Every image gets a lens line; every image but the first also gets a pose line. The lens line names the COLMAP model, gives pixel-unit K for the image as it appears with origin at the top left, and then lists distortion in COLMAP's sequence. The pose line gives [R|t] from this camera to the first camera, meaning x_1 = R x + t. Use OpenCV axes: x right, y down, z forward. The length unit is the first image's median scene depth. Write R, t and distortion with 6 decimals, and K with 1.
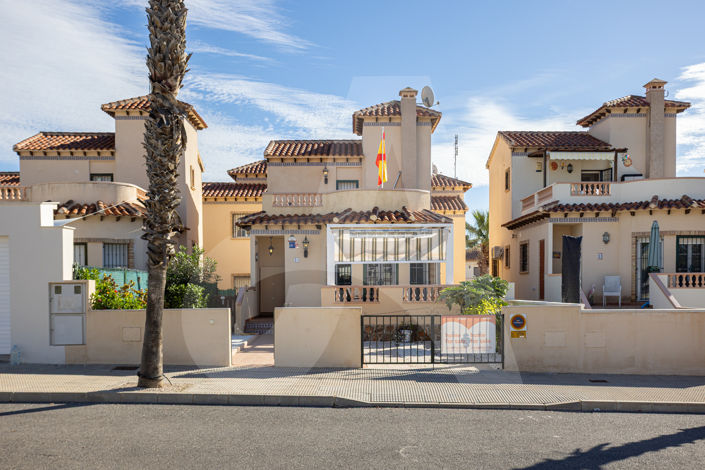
lens RADIAL K [[1633.9, 0, 352.5], [0, 1633.9, 235.0], [0, 0, 1]] dist [-0.013476, 0.007279]
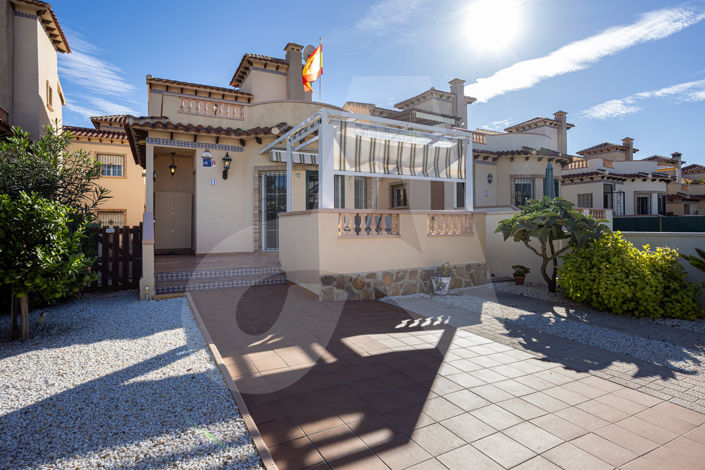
lens RADIAL K [[377.7, 0, 353.6], [0, 377.7, 220.2], [0, 0, 1]] dist [-0.054703, 0.029578]
pose [[0.834460, 0.008438, 0.551004, -0.076734], [-0.013463, 0.999896, 0.005077, 0.031781], [-0.550904, -0.011654, 0.834487, 0.814156]]
